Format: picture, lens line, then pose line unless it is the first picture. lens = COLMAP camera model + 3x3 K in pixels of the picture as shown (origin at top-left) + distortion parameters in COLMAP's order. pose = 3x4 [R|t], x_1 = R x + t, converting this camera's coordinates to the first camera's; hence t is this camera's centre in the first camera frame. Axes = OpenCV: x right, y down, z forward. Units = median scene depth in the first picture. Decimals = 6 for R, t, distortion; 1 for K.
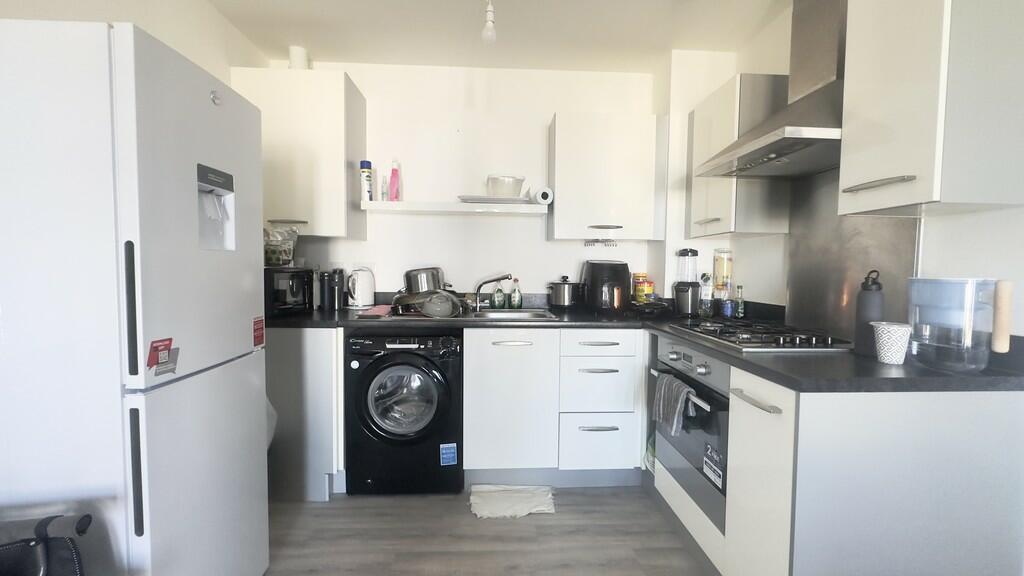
lens RADIAL K [[415.3, 0, 512.0], [0, 415.3, 288.0], [0, 0, 1]] dist [-0.001441, -0.000252]
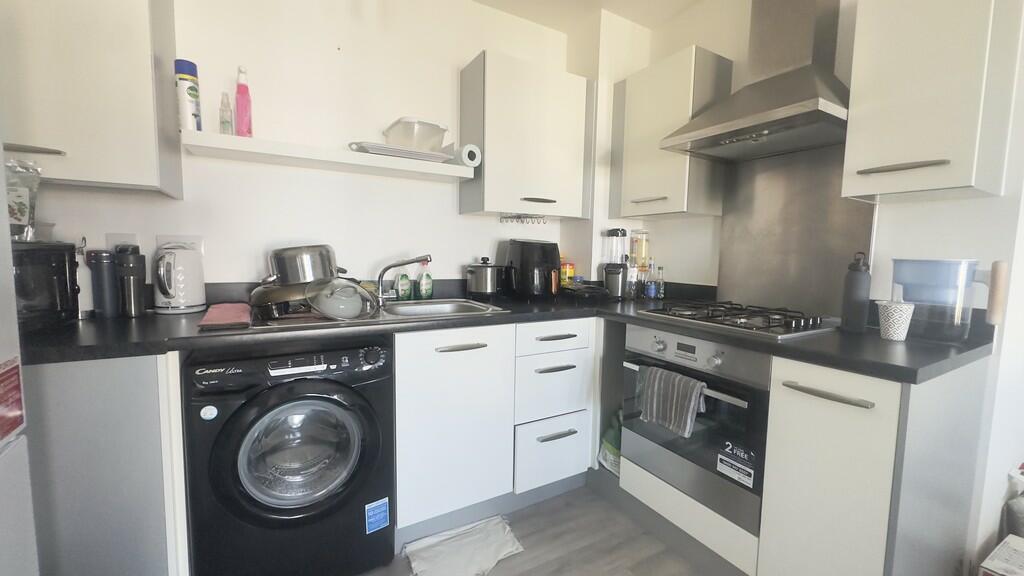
lens RADIAL K [[409.6, 0, 510.8], [0, 409.6, 288.0], [0, 0, 1]] dist [-0.000331, 0.000291]
pose [[0.888866, -0.034693, 0.456853, -0.247290], [0.013409, 0.998672, 0.049749, -0.009242], [-0.457972, -0.038094, 0.888150, 0.297306]]
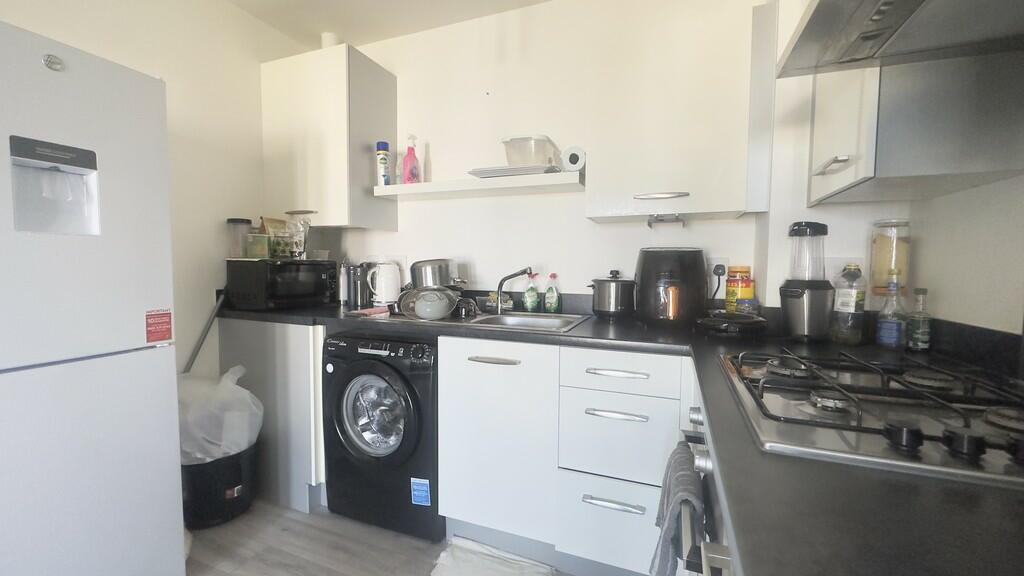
lens RADIAL K [[409.6, 0, 510.8], [0, 409.6, 288.0], [0, 0, 1]] dist [-0.000331, 0.000291]
pose [[0.909758, 0.020516, -0.414631, 0.314961], [-0.019482, 0.999788, 0.006724, 0.000387], [0.414681, 0.001961, 0.909965, 0.345752]]
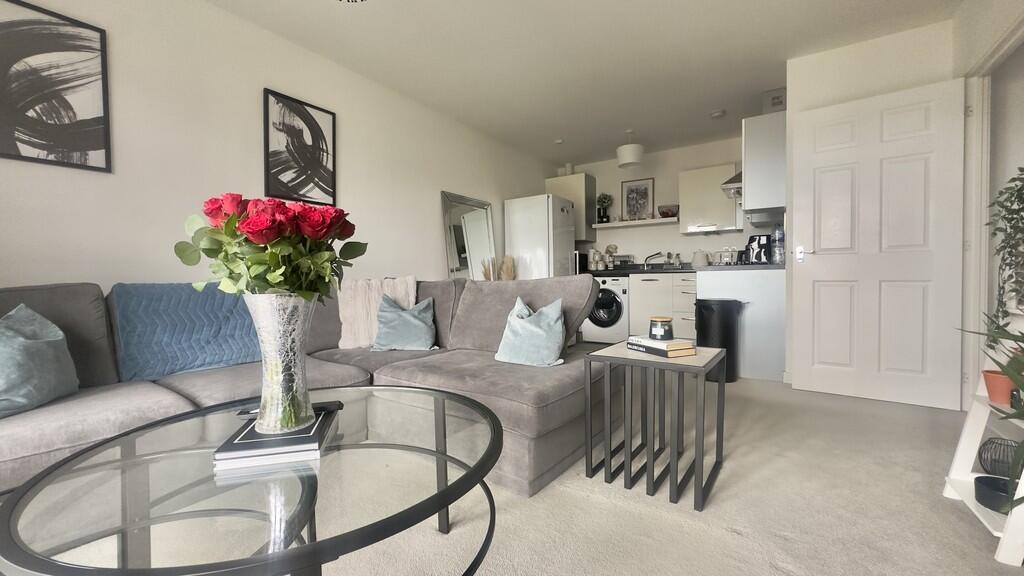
lens RADIAL K [[409.6, 0, 510.8], [0, 409.6, 288.0], [0, 0, 1]] dist [-0.000331, 0.000291]
pose [[0.805007, -0.009002, -0.593198, 0.698247], [-0.007871, 0.999635, -0.025852, 0.232381], [0.593214, 0.025480, 0.804642, -1.233346]]
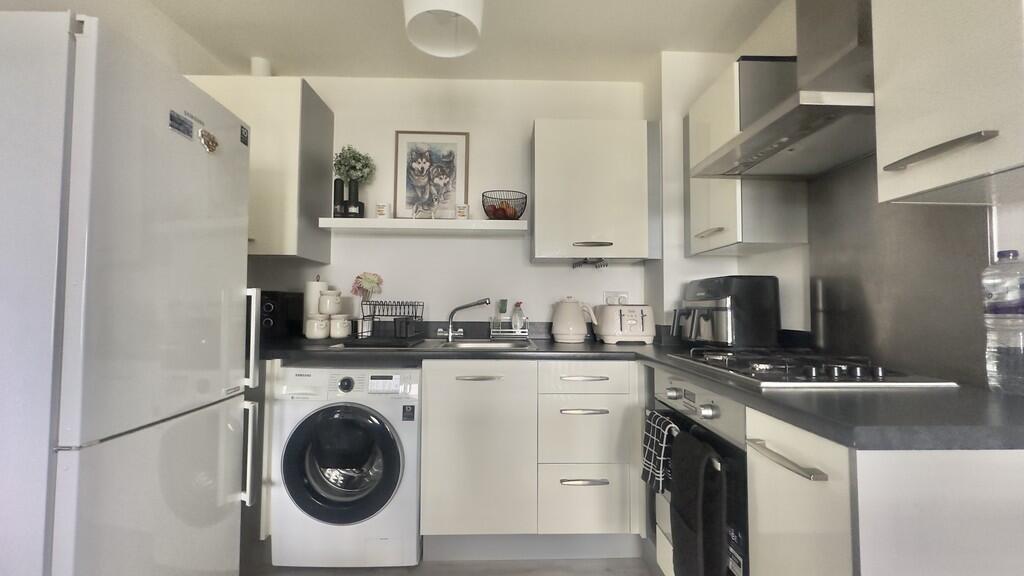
lens RADIAL K [[409.6, 0, 510.8], [0, 409.6, 288.0], [0, 0, 1]] dist [-0.000331, 0.000291]
pose [[0.999540, -0.007776, -0.029329, 0.085818], [0.005062, 0.995791, -0.091509, 0.027243], [0.029917, 0.091319, 0.995372, 0.157856]]
